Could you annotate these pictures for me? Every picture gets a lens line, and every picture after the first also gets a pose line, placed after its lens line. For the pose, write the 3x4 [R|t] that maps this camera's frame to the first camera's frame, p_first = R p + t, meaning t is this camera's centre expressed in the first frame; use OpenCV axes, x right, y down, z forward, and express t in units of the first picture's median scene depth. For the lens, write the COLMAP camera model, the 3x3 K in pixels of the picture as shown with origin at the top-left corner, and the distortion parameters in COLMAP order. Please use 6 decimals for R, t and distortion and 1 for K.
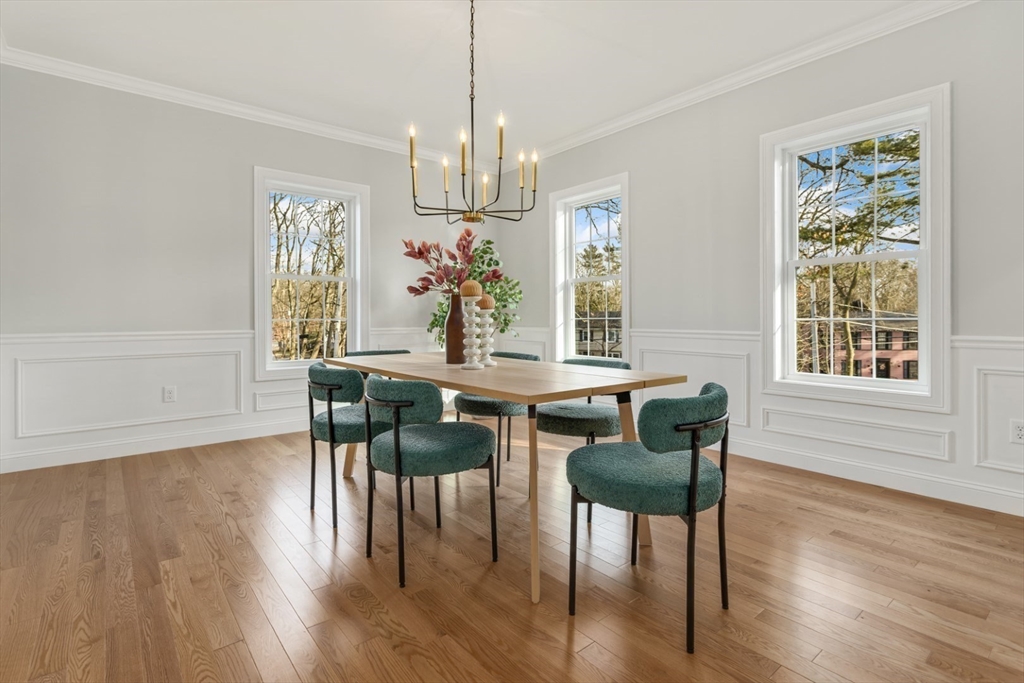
lens RADIAL K [[501.0, 0, 514.9], [0, 501.0, 316.1], [0, 0, 1]] dist [0.002711, 0.000528]
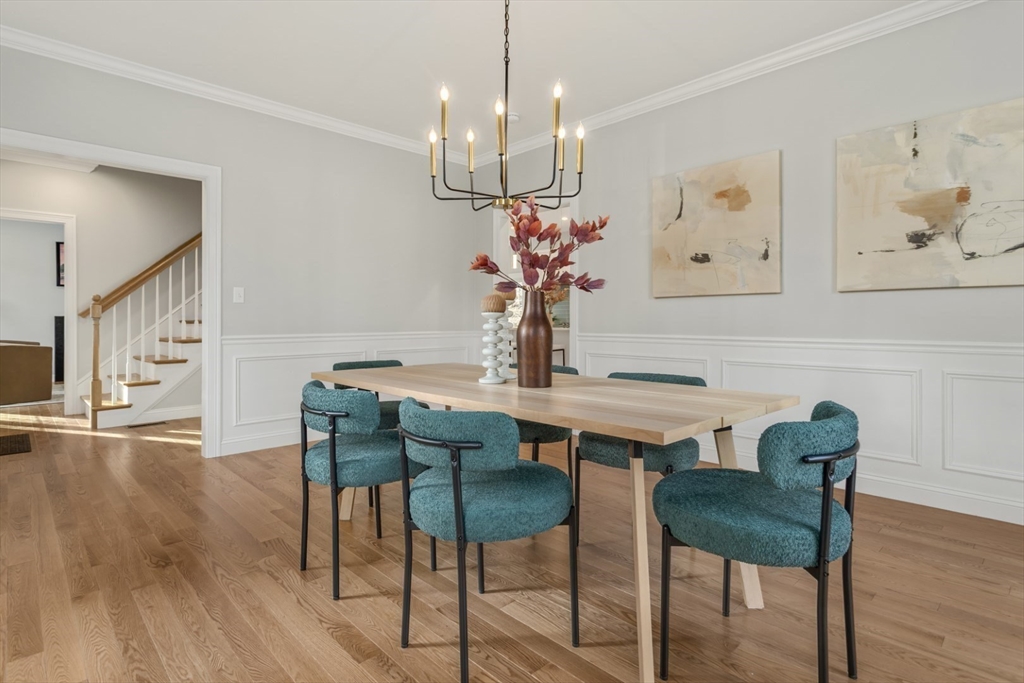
lens RADIAL K [[515.1, 0, 509.1], [0, 515.1, 298.6], [0, 0, 1]] dist [-0.002652, -0.000795]
pose [[0.996792, 0.000996, 0.080028, -0.149542], [0.002489, 0.999053, -0.043444, -0.001007], [-0.079995, 0.043504, 0.995845, 0.158791]]
